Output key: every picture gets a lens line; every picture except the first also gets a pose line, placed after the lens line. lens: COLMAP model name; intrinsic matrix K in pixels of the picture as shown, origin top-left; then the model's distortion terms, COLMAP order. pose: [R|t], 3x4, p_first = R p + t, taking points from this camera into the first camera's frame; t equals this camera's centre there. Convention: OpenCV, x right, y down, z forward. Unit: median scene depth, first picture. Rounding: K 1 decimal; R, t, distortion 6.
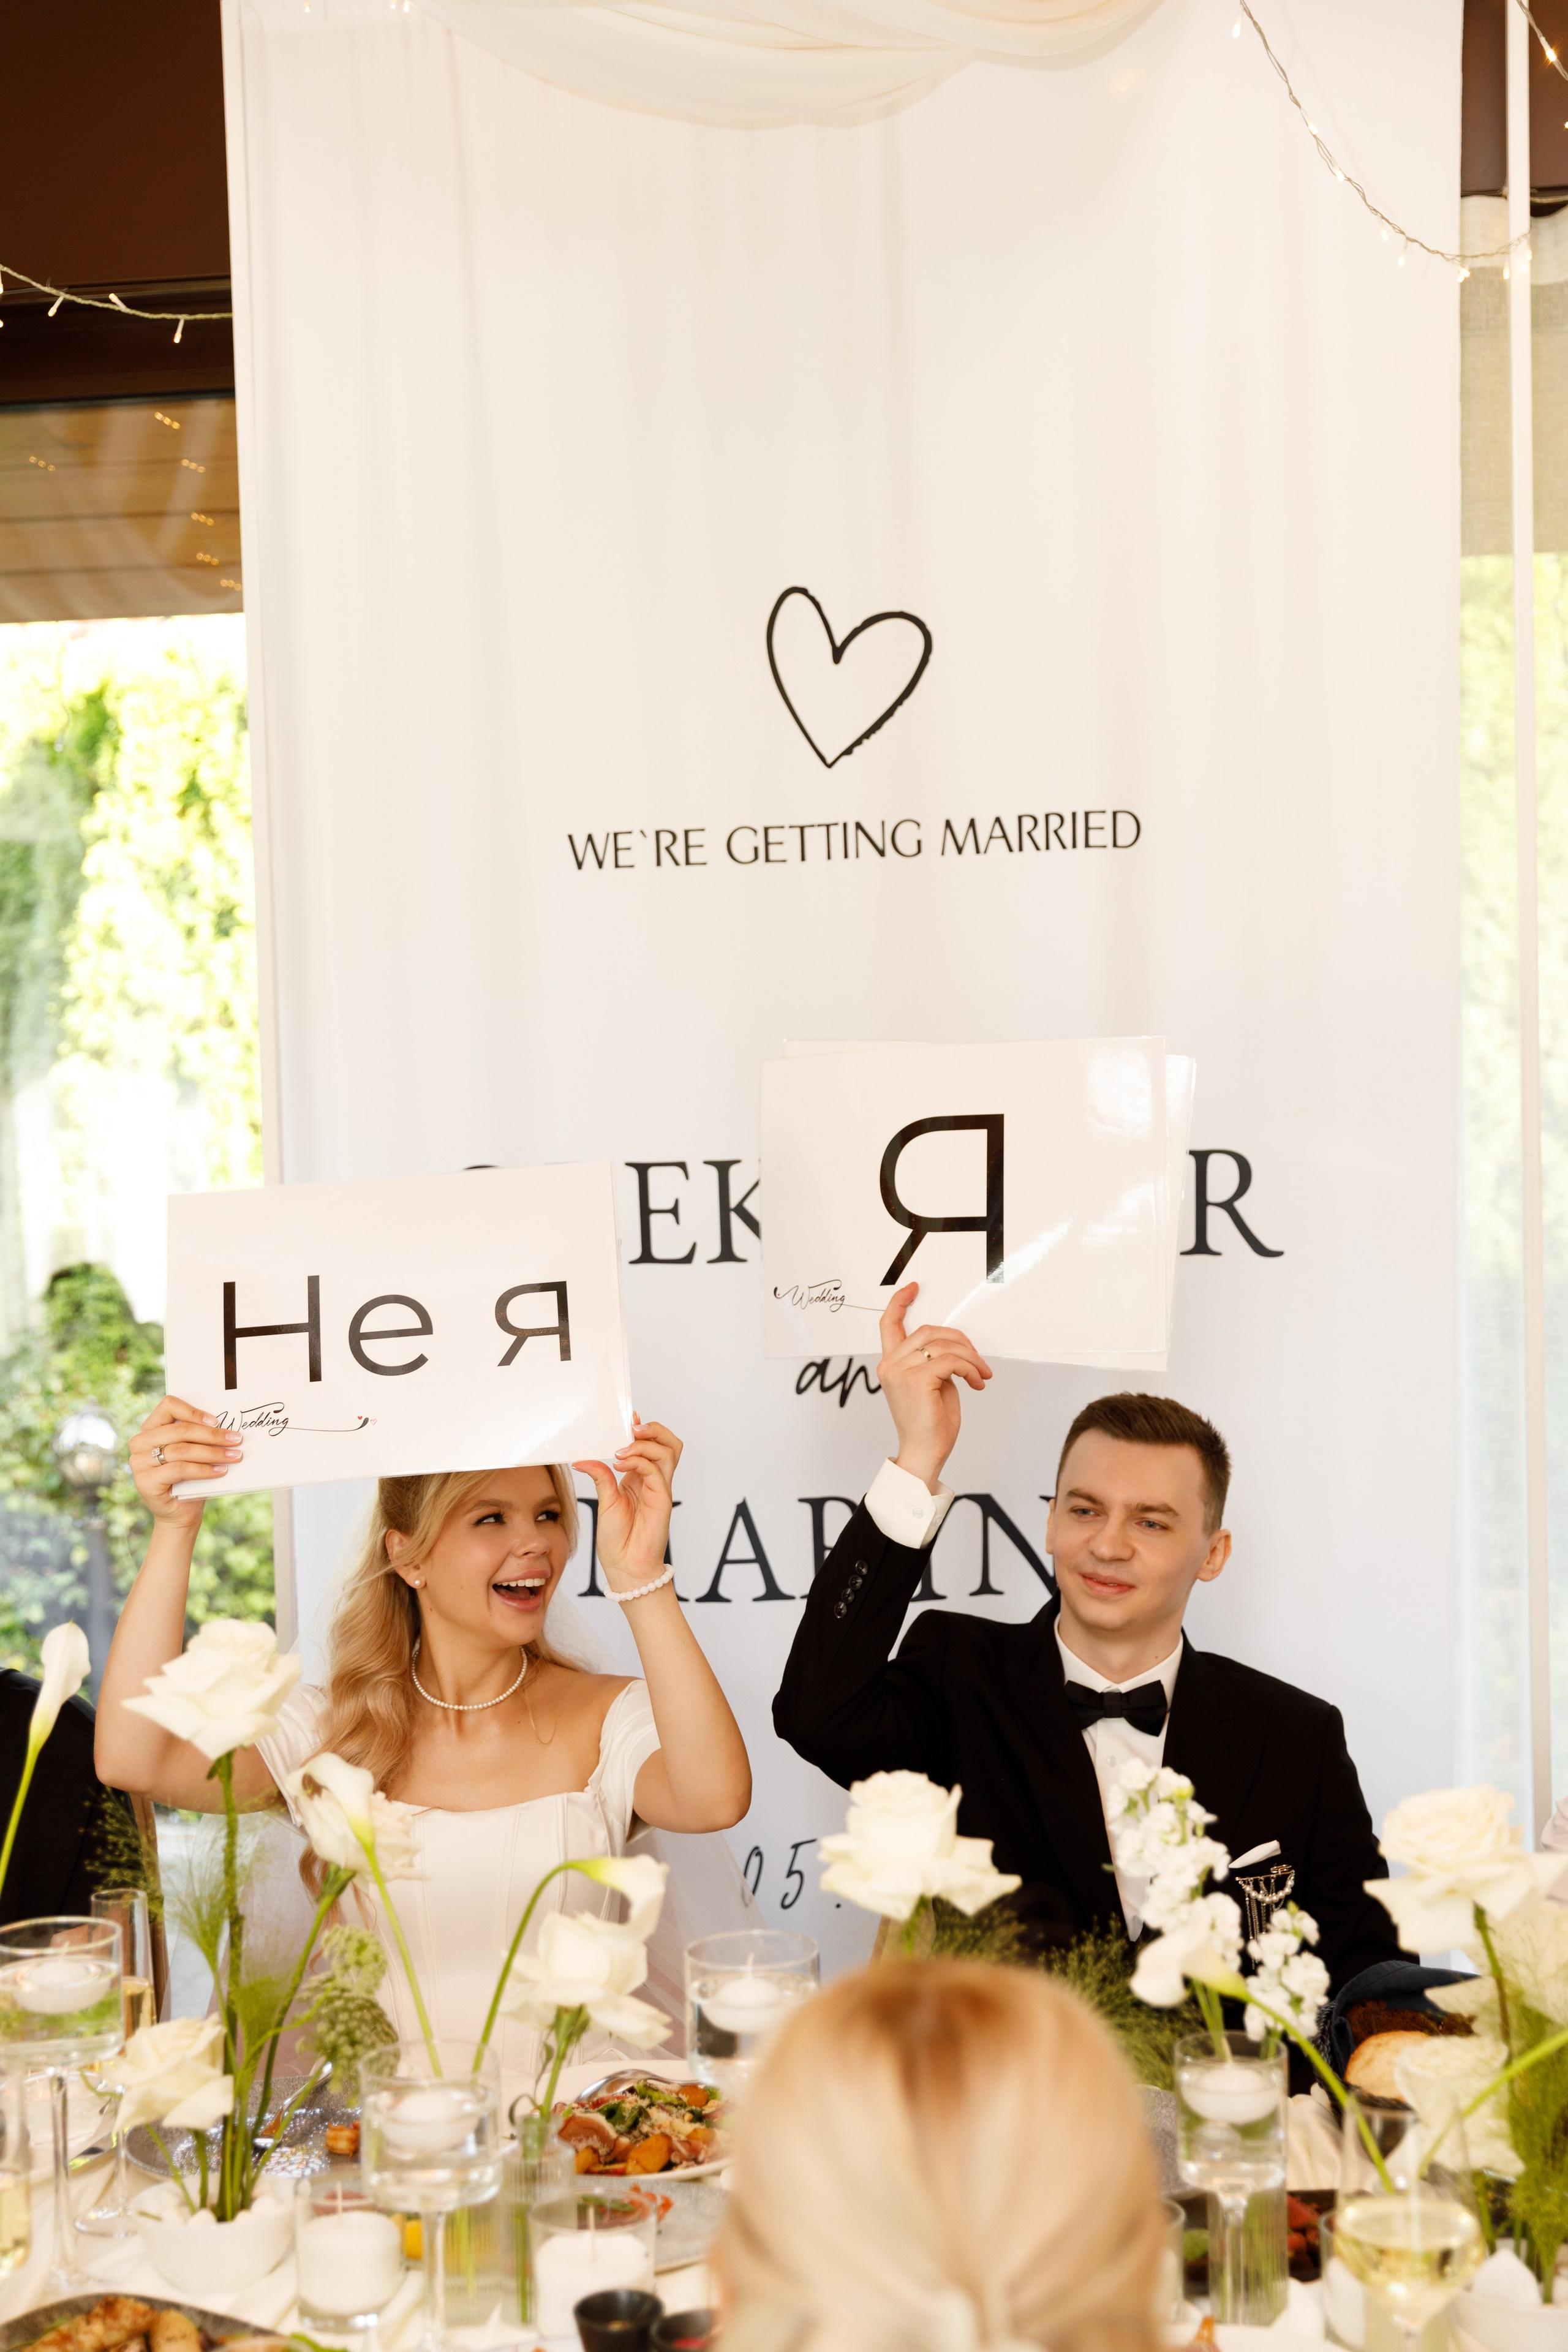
lens RADIAL K [[3134.7, 0, 784.0], [0, 3134.7, 1176.0], [0, 0, 1]] dist [-0.008776, -0.010446]
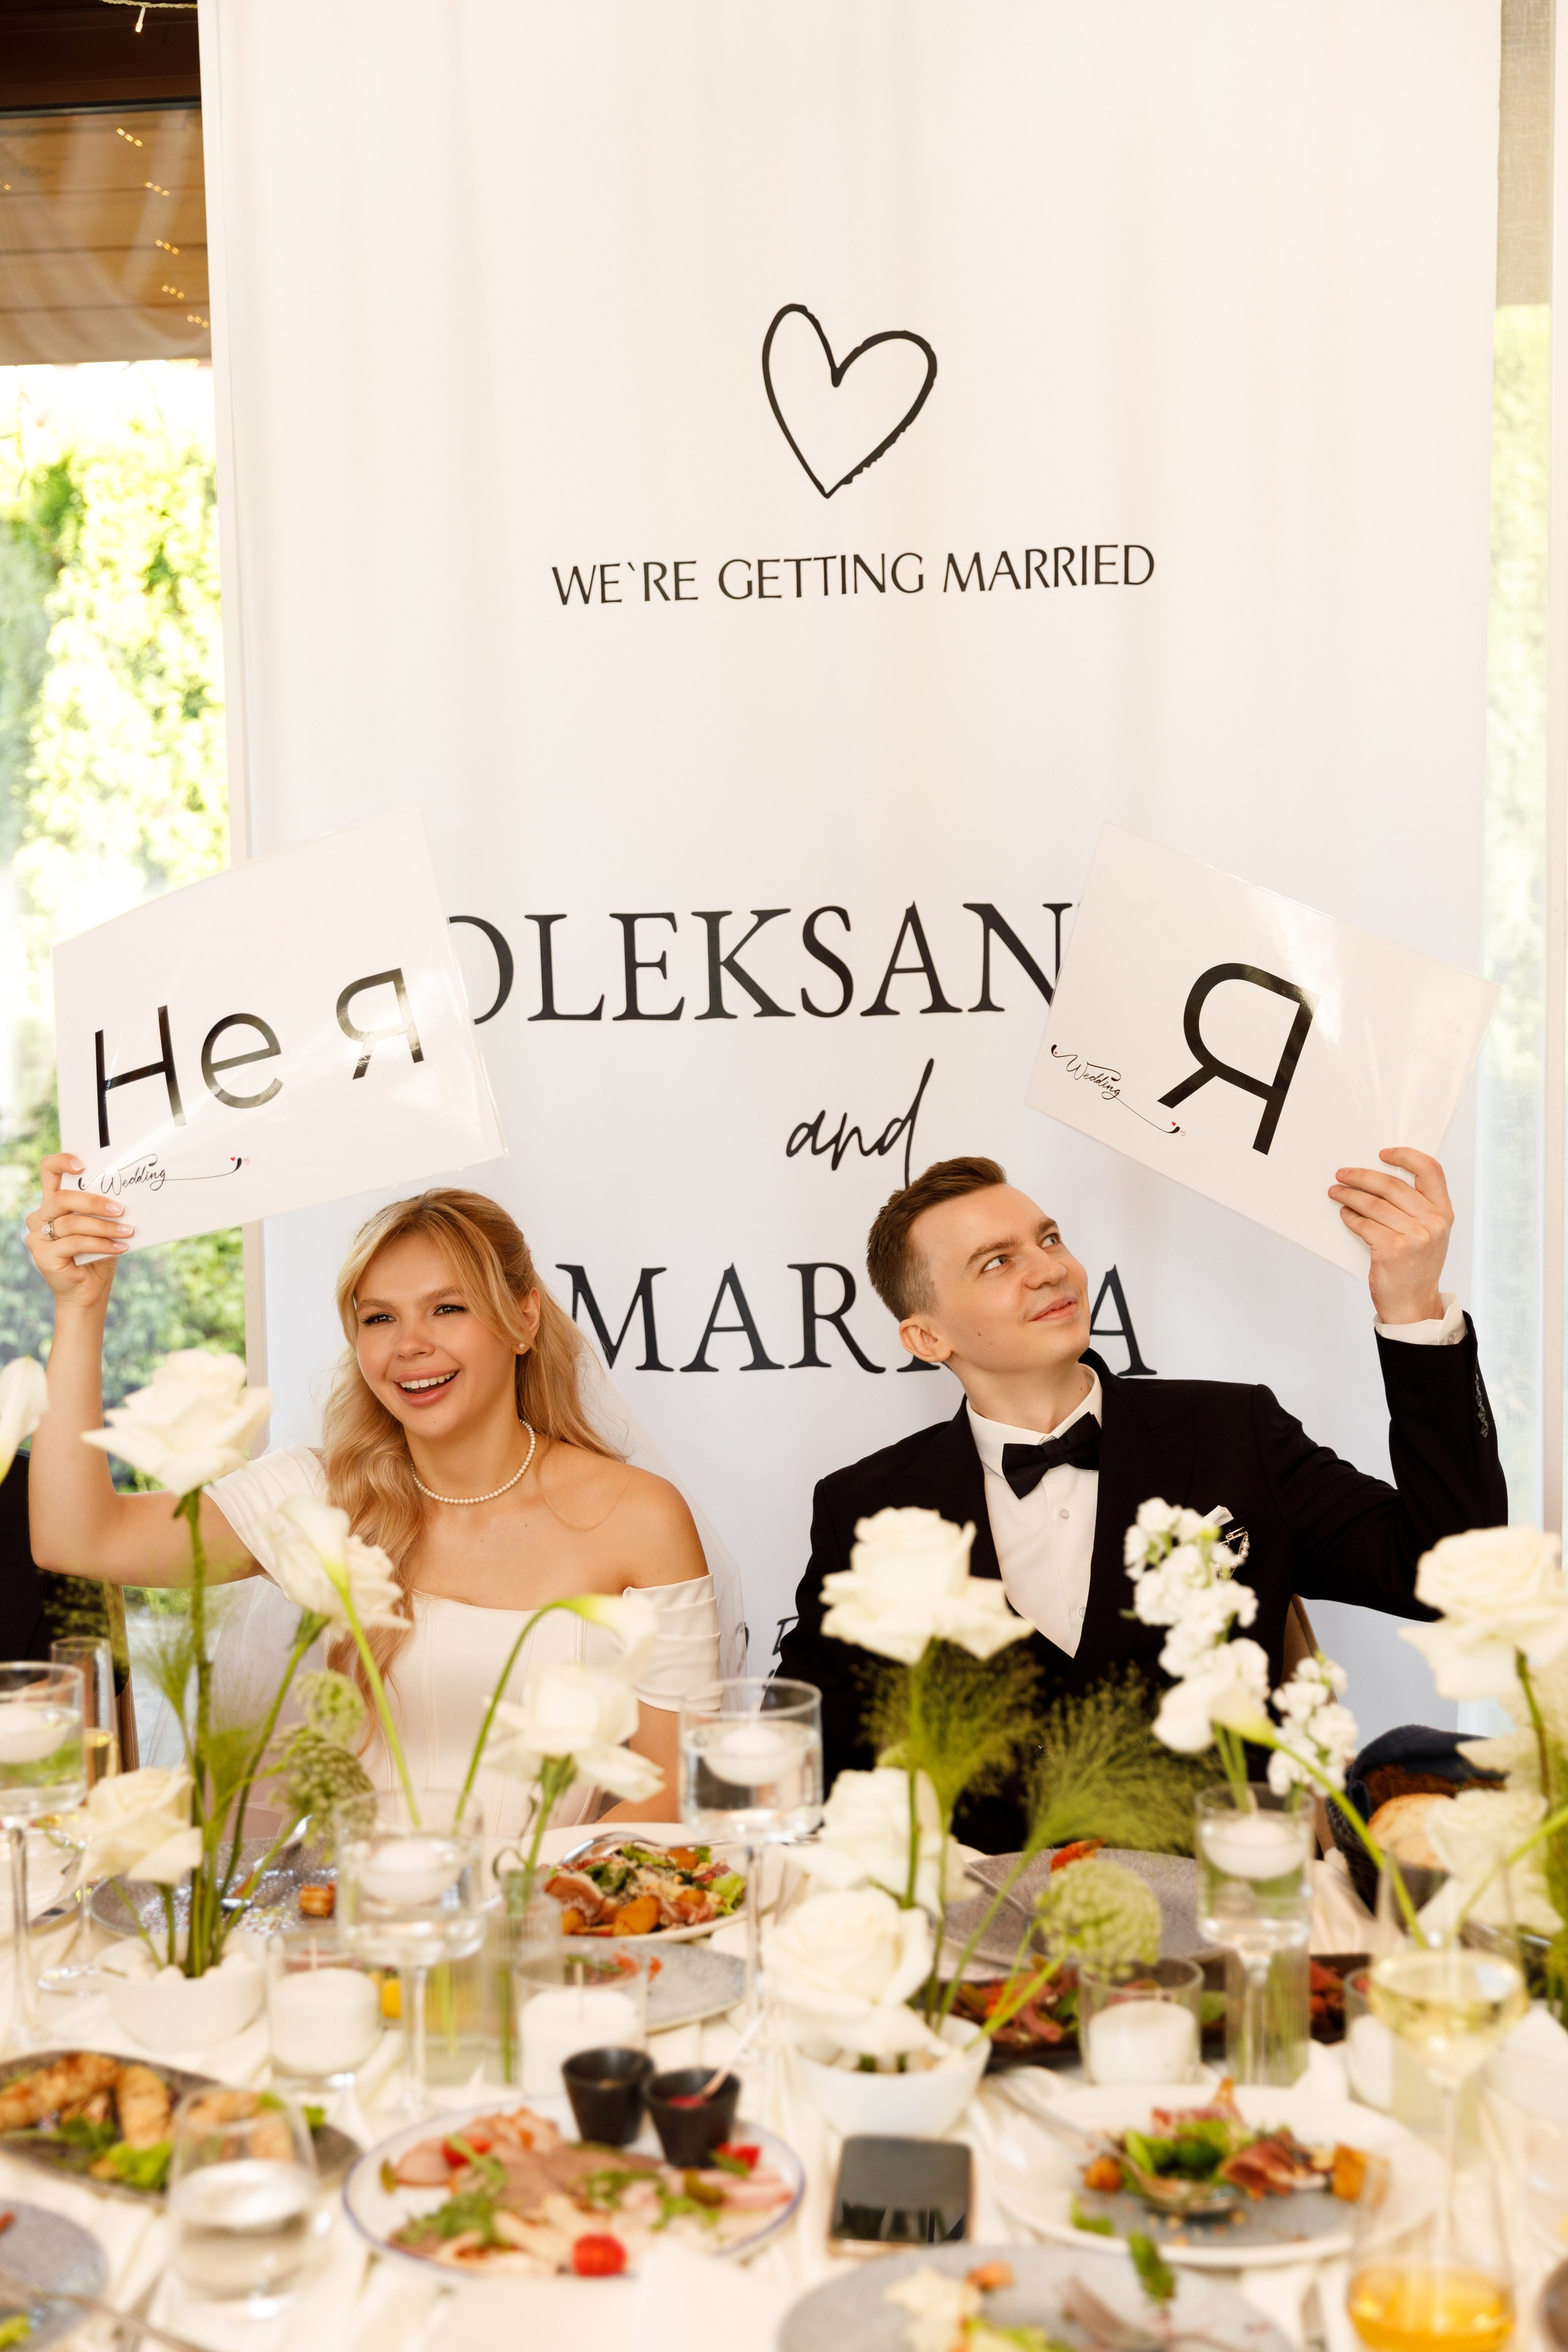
lens RADIAL K [[3175.2, 0, 784.0], [0, 3175.2, 1176.0], [0, 0, 1]] dist [-0.008003, -0.047274]
pose [[0.999949, 0.007227, 0.007080, -0.006632], [-0.007652, 0.998047, 0.062000, 0.025940], [-0.006618, -0.062051, 0.998051, 0.044806]]
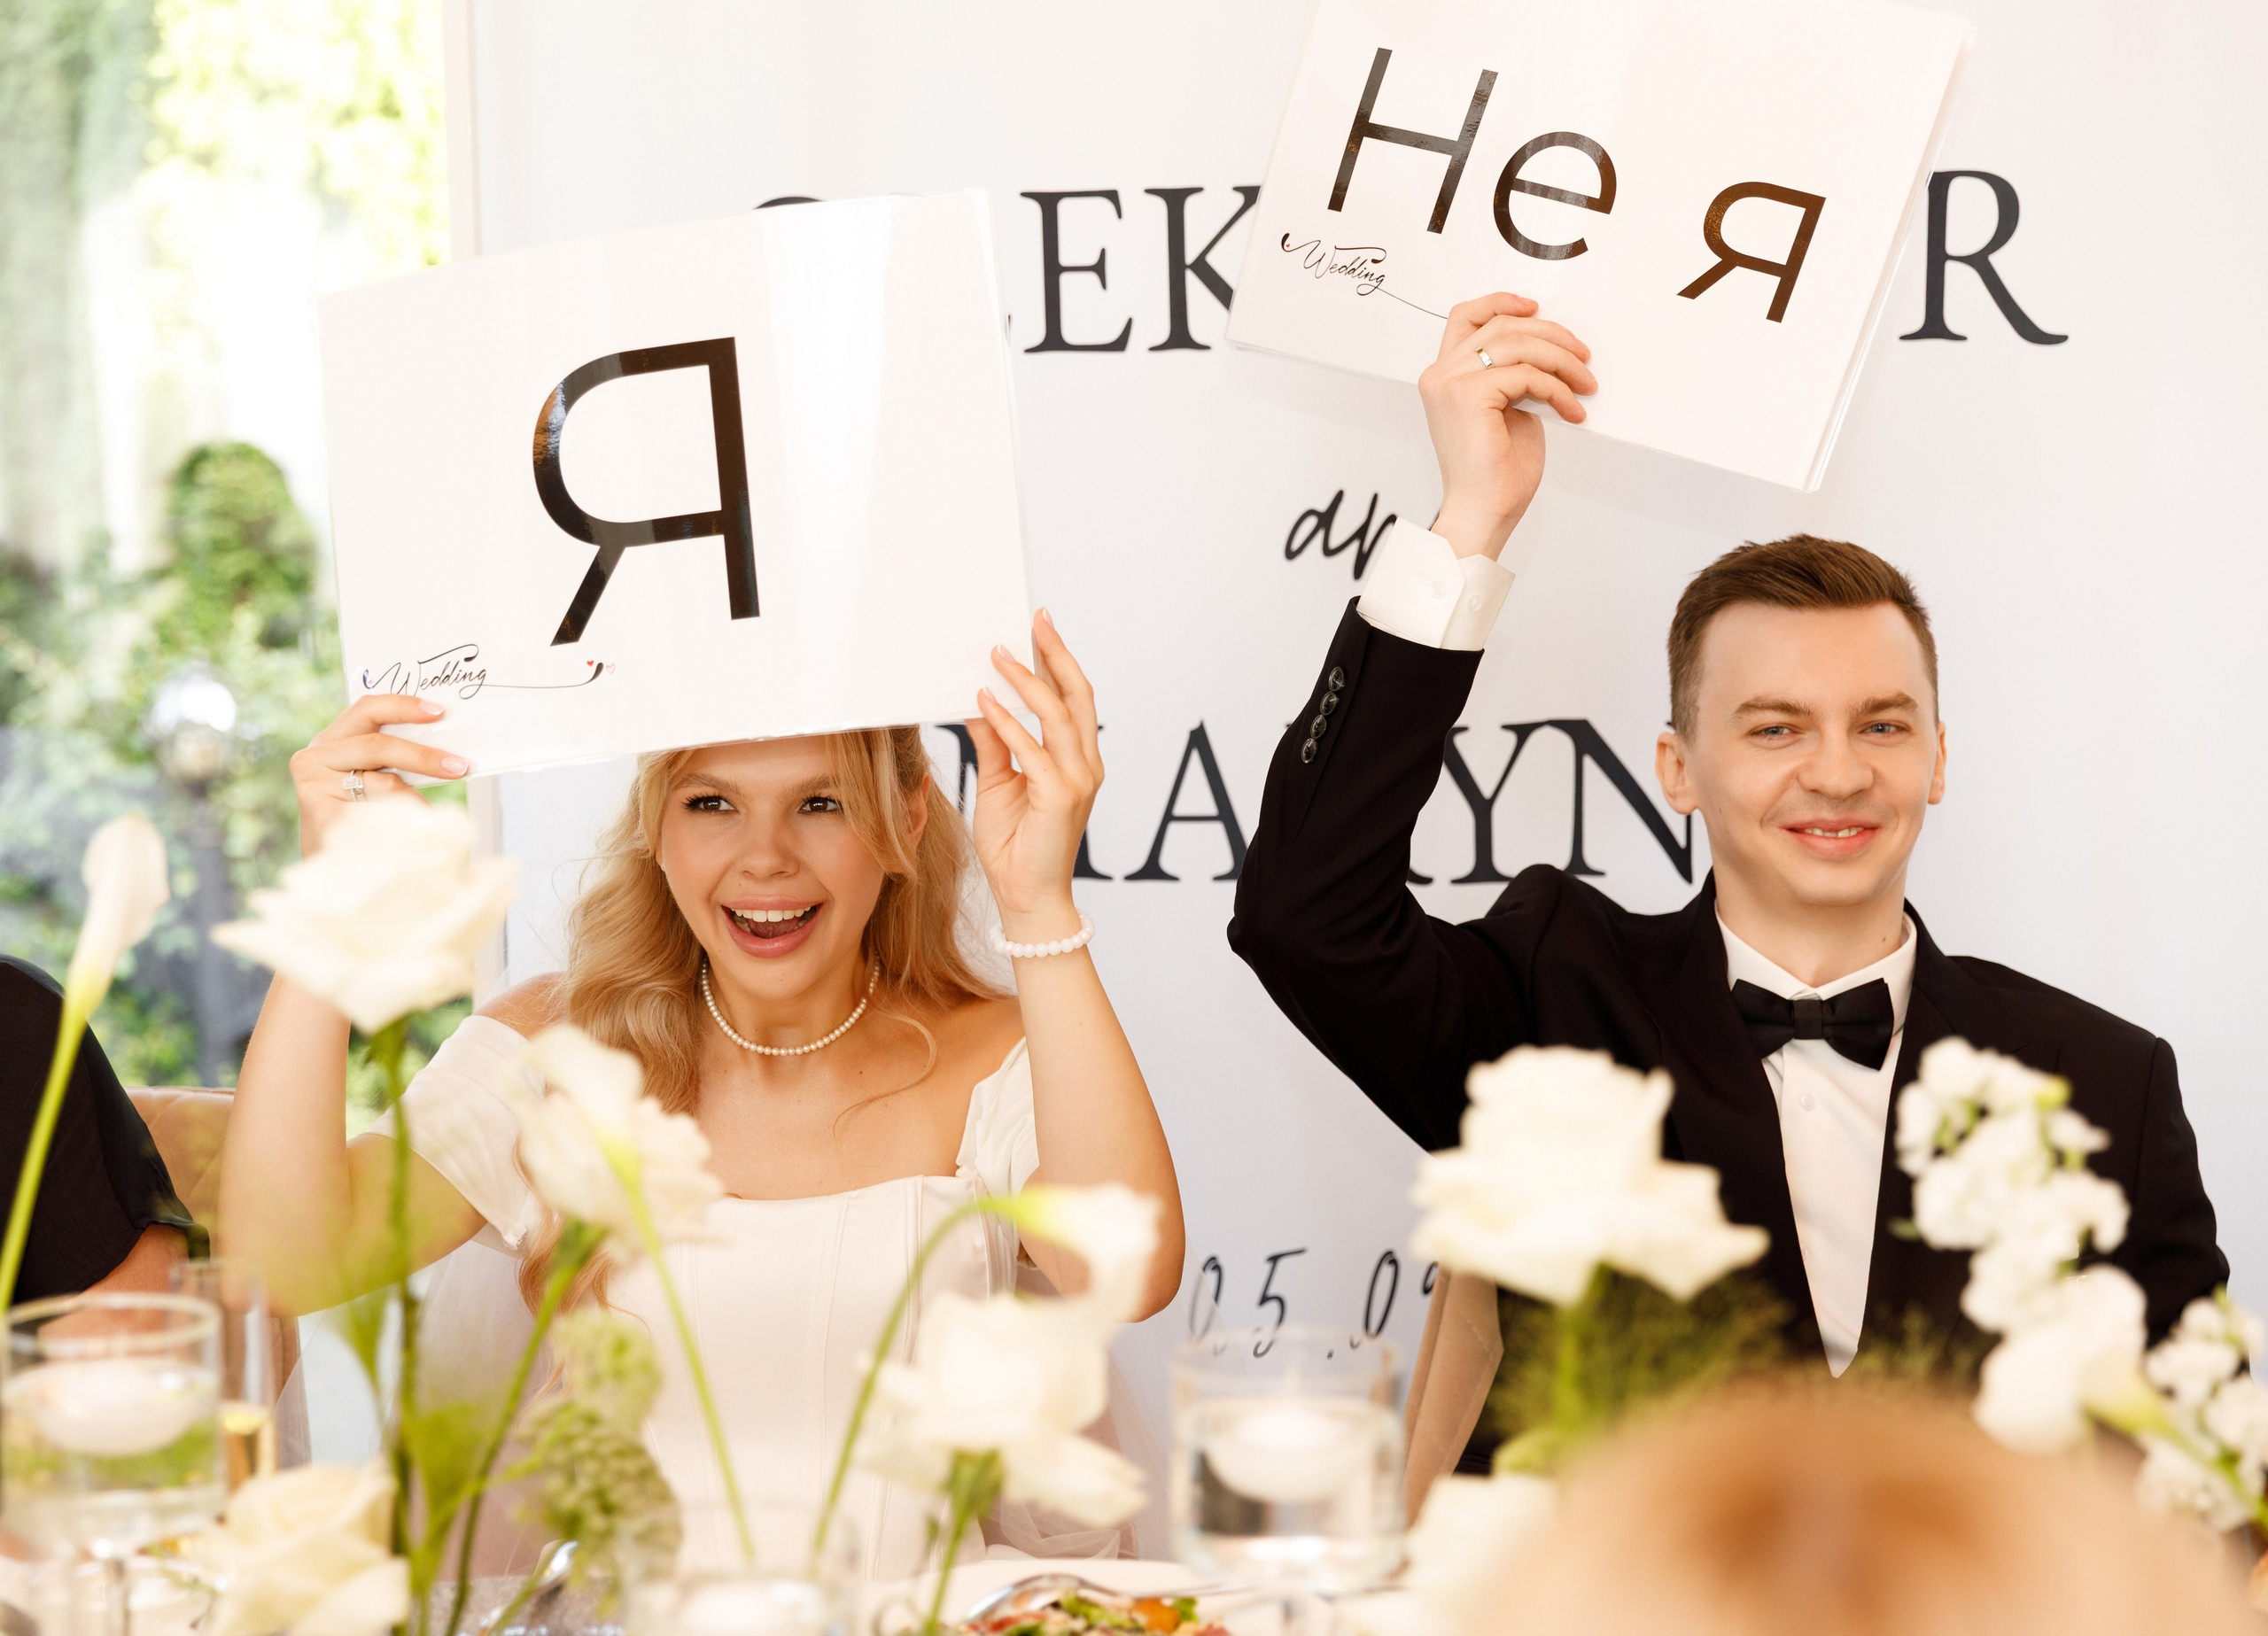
lens RADIAL K [[4472.1, 0, 1134.0], [0, 4472.1, 724.5], [0, 0, 1]] dist [0.029799, -0.562890]
pose [[0.999845, 0.012834, -0.012094, -0.026435], [-0.011848, 0.996857, 0.078330, 0.054845], [0.013061, -0.078174, 0.996854, 0.150773]]
